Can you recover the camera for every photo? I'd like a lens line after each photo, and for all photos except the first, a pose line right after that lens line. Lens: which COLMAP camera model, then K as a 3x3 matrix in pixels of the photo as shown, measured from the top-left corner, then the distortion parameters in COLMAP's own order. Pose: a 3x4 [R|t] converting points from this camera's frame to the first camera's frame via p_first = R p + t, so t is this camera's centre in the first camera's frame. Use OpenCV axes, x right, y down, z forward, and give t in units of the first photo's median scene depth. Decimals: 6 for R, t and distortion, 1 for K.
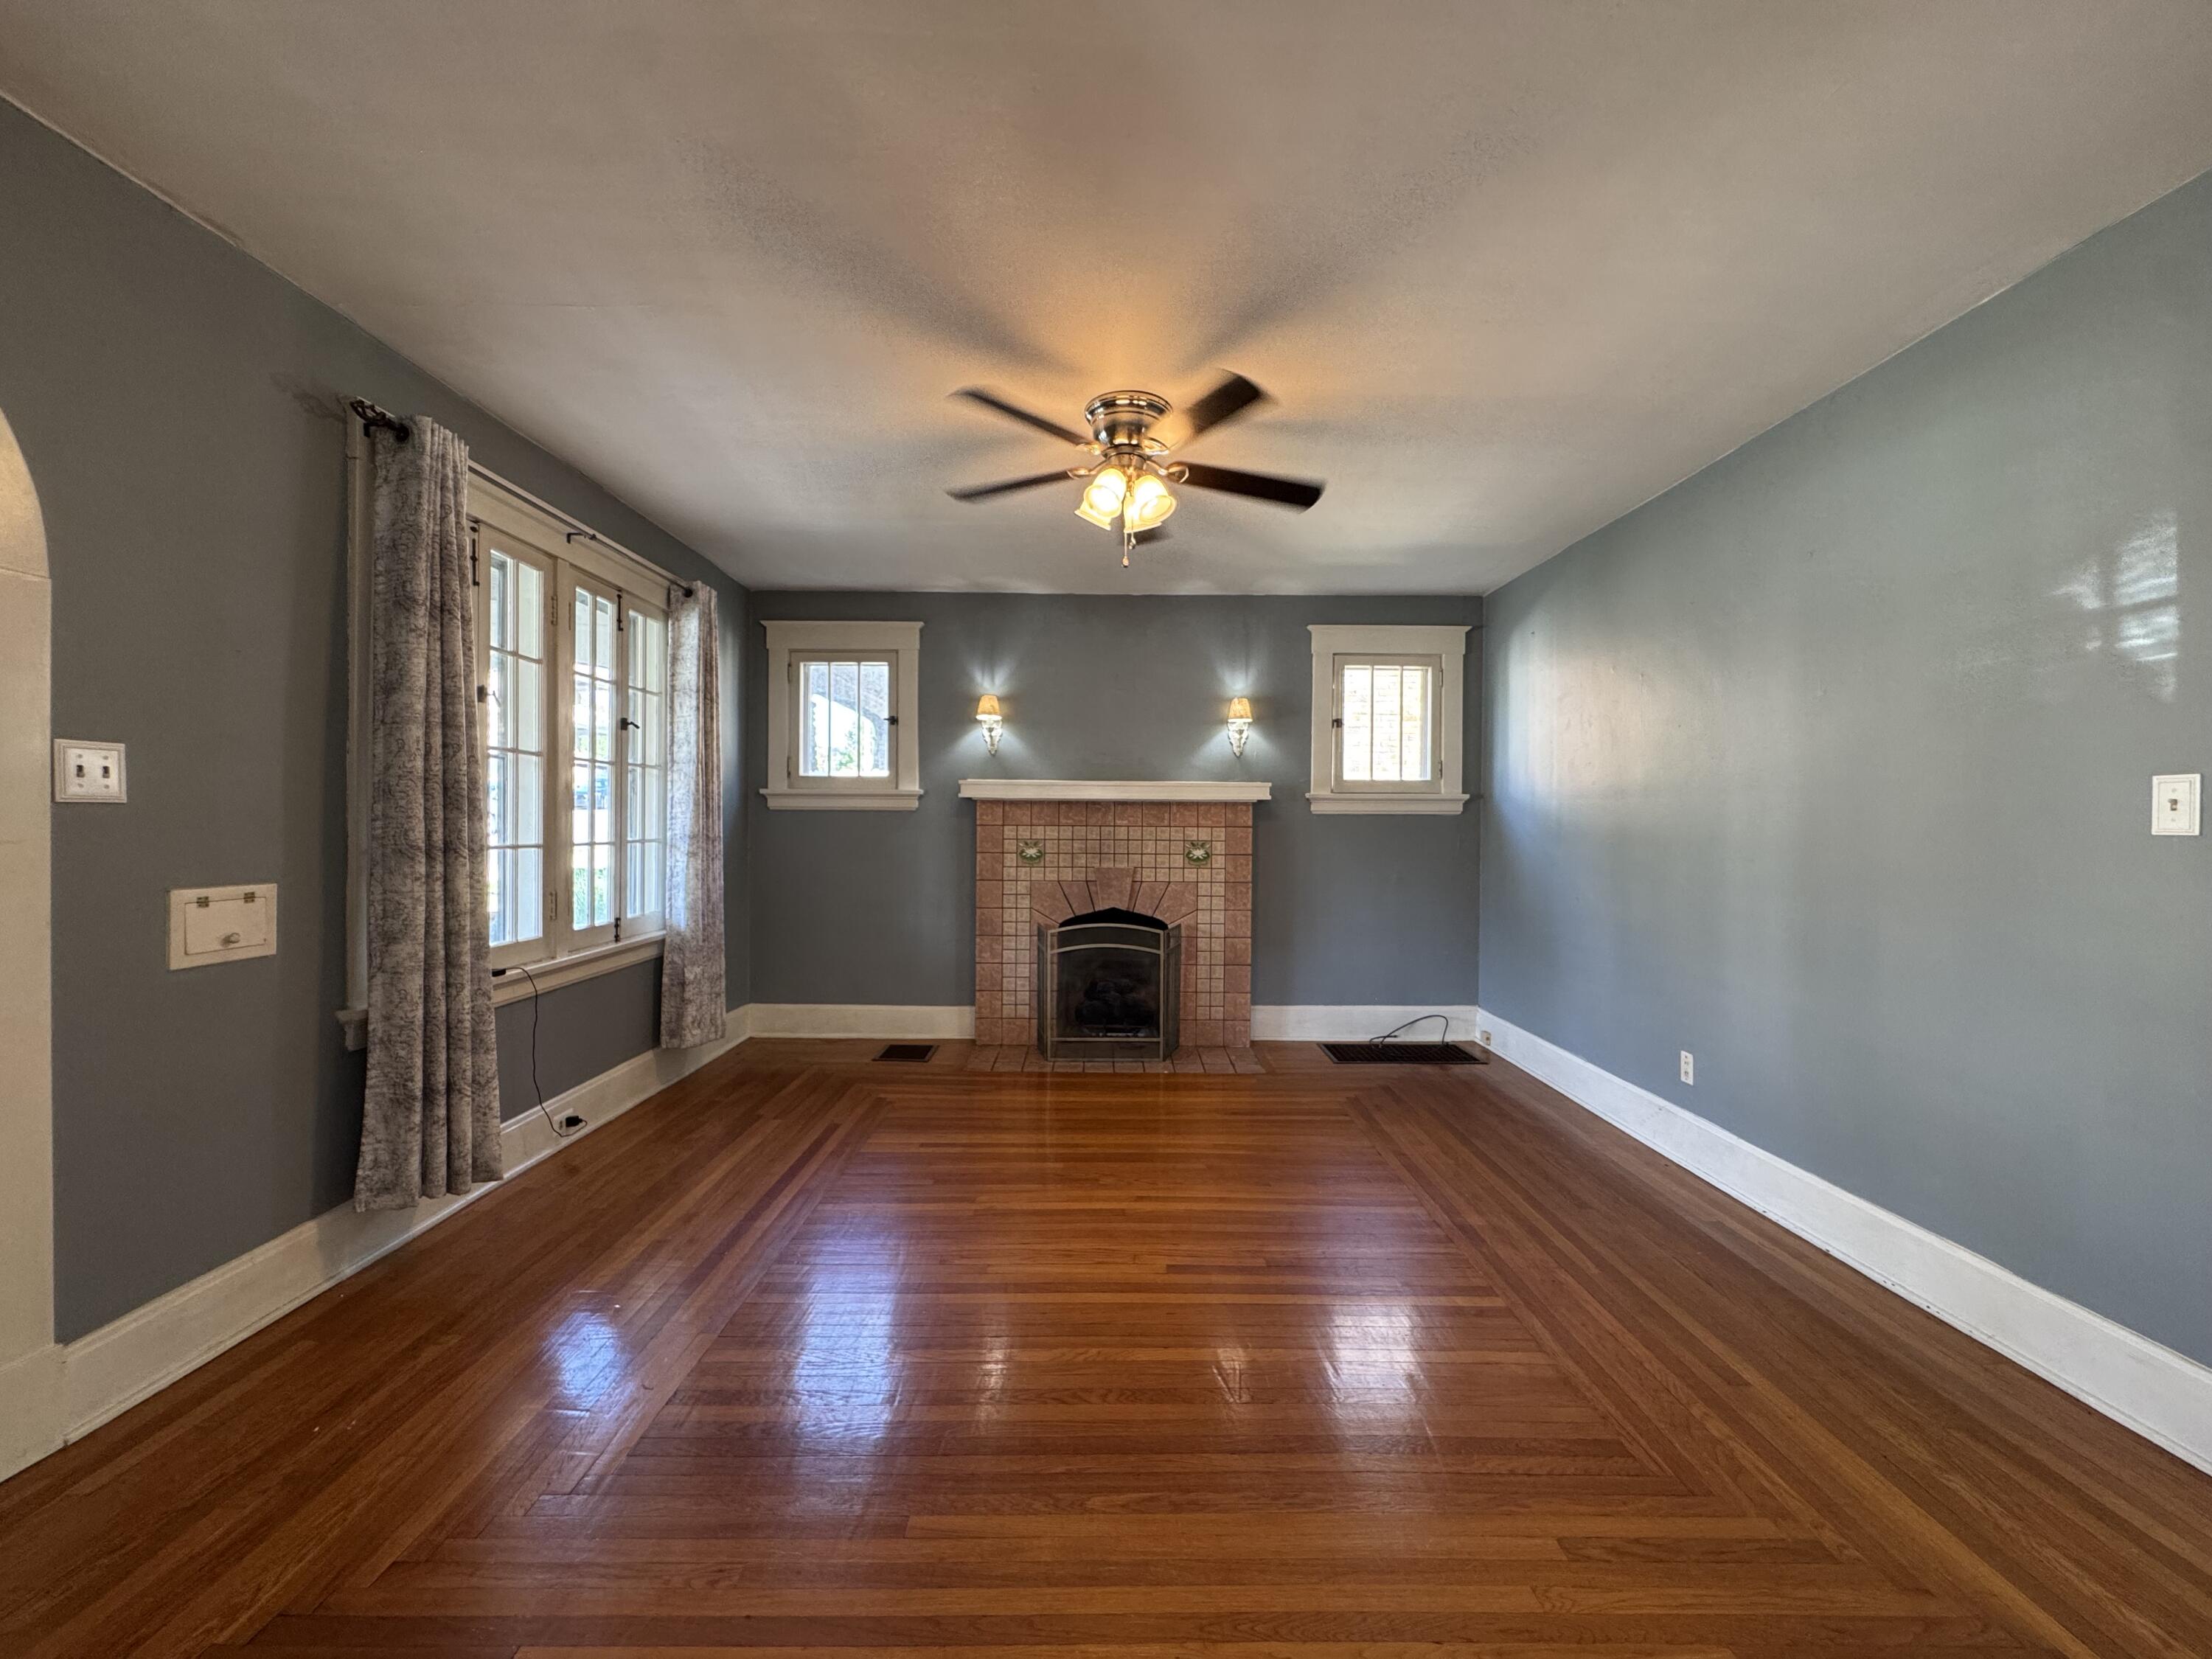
lens RADIAL K [[882.4, 0, 1106.0], [0, 882.4, 829.5], [0, 0, 1]] dist [-0.001774, -0.000233]
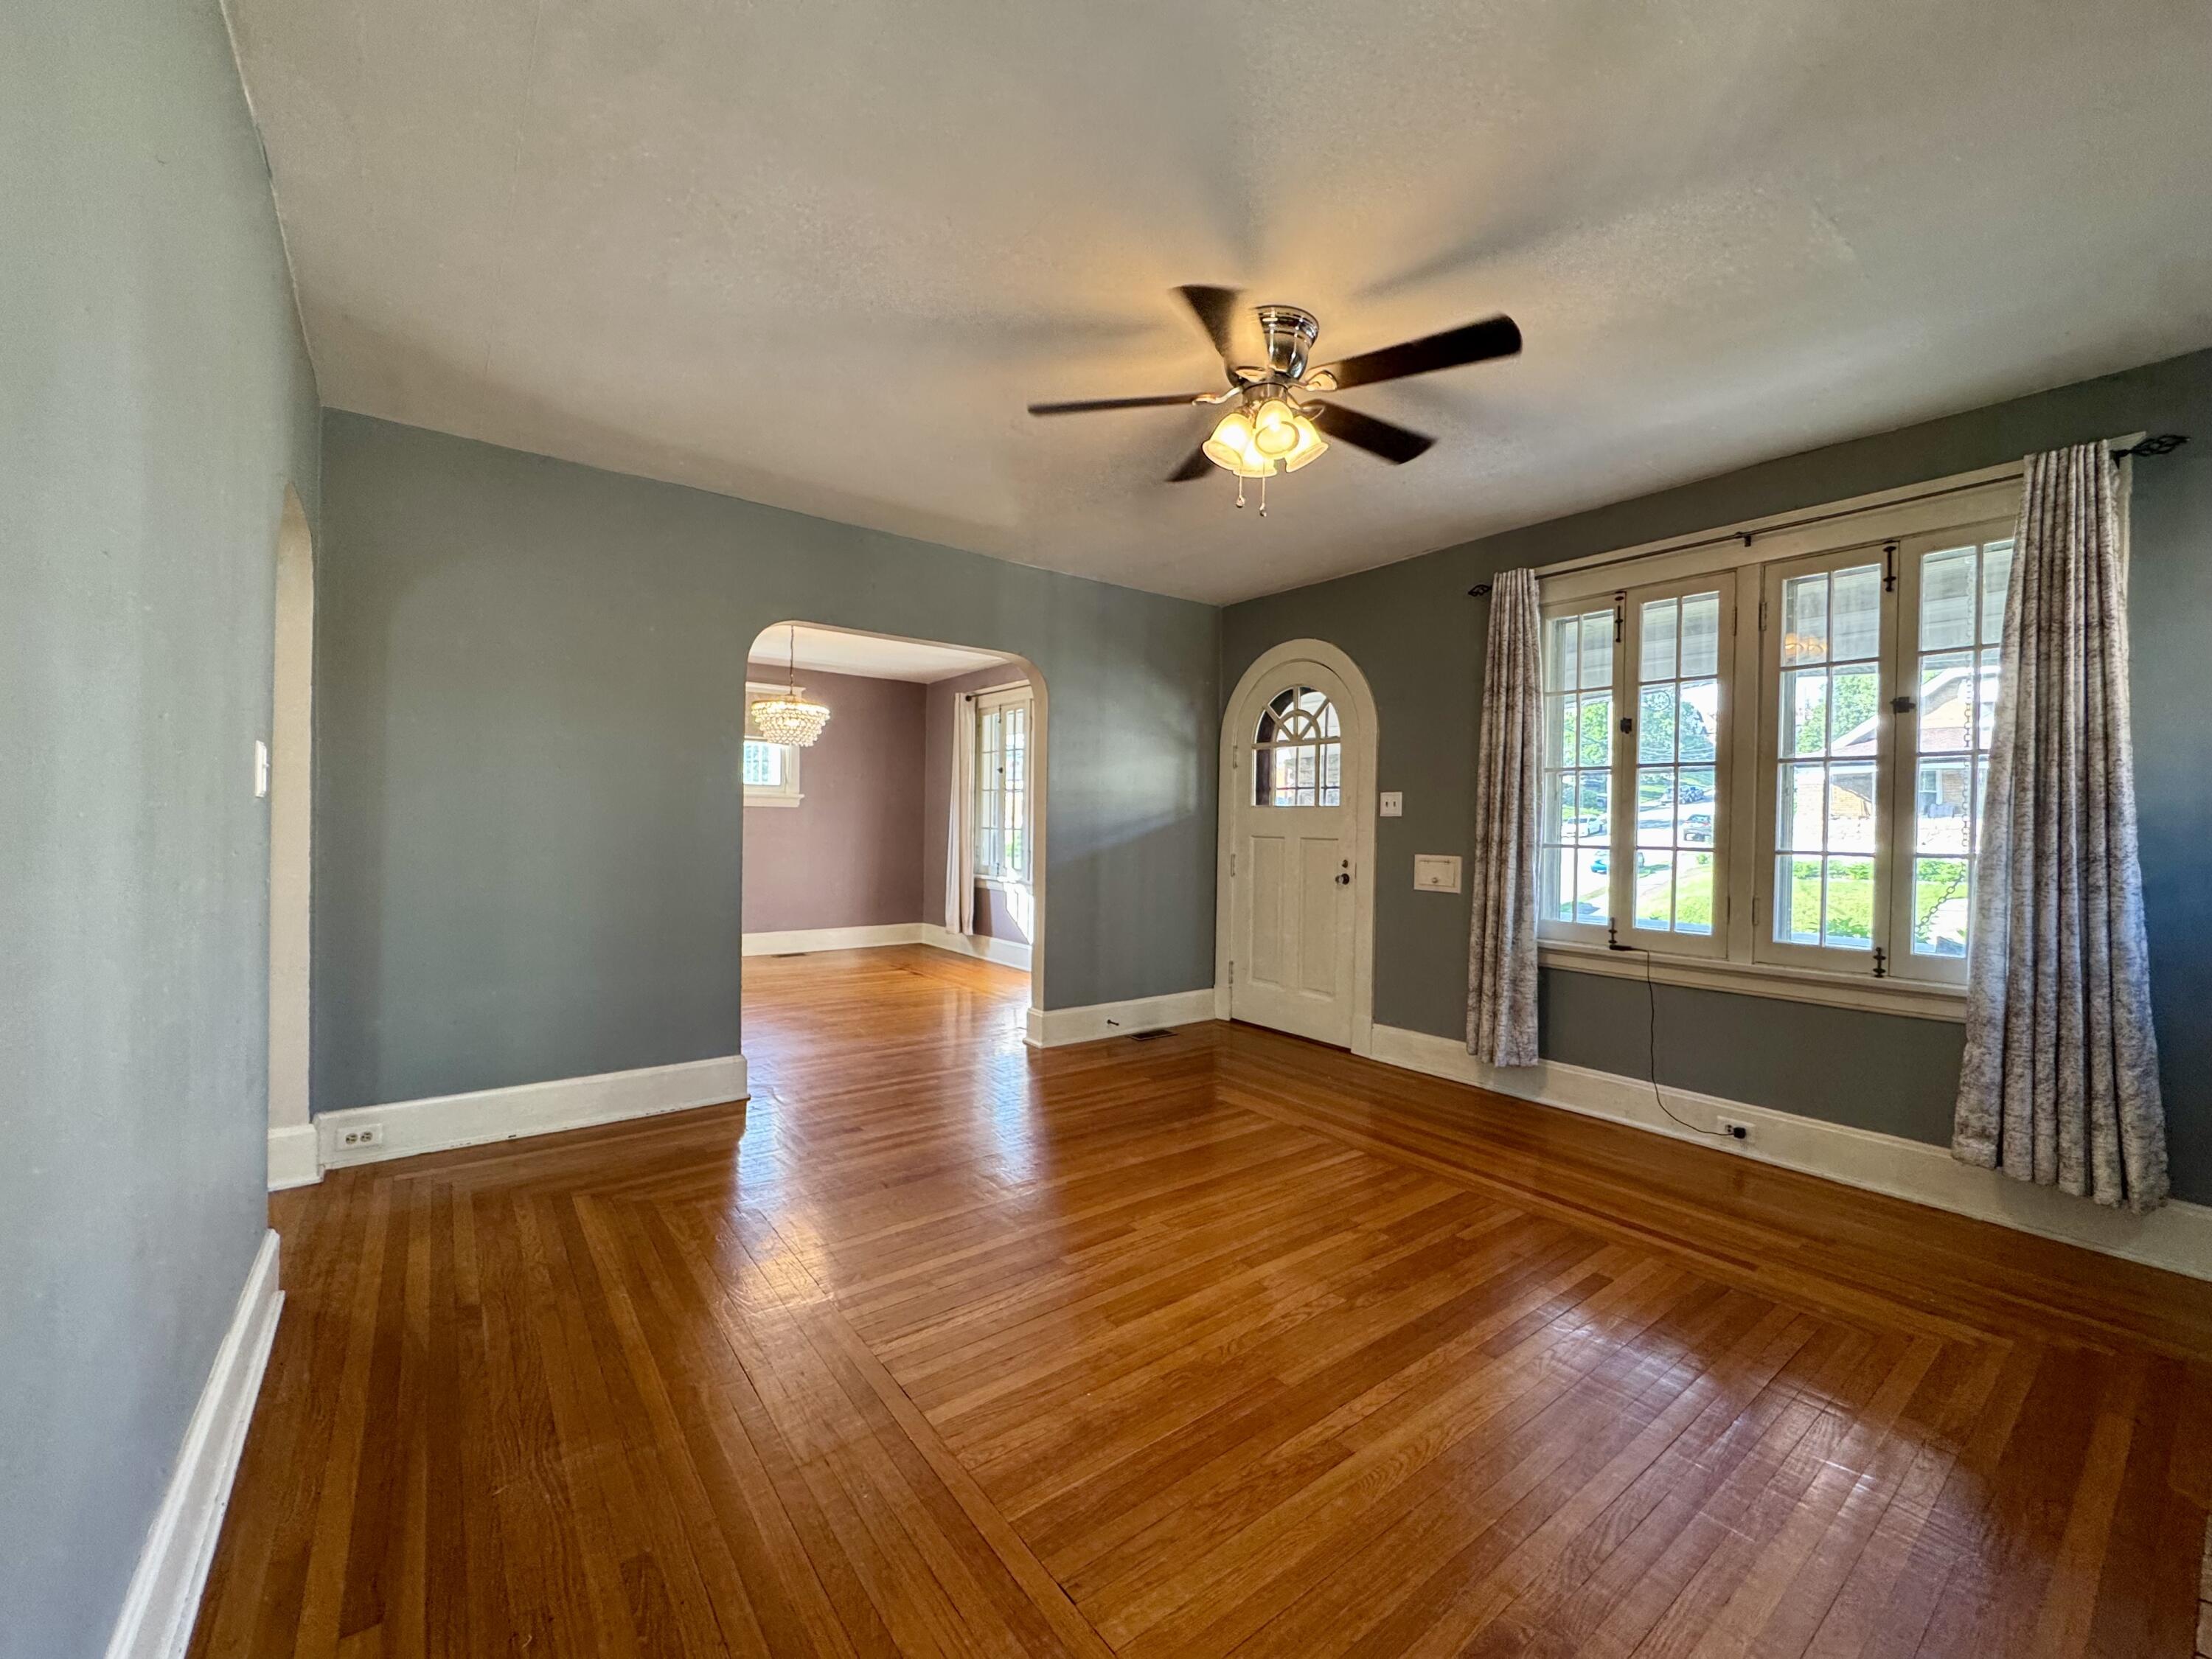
lens RADIAL K [[882.4, 0, 1106.0], [0, 882.4, 829.5], [0, 0, 1]] dist [-0.001774, -0.000233]
pose [[-0.796723, -0.013499, -0.604193, 0.877434], [-0.023583, 0.999683, 0.008764, 0.003224], [0.603884, 0.021231, -0.796790, 2.139214]]
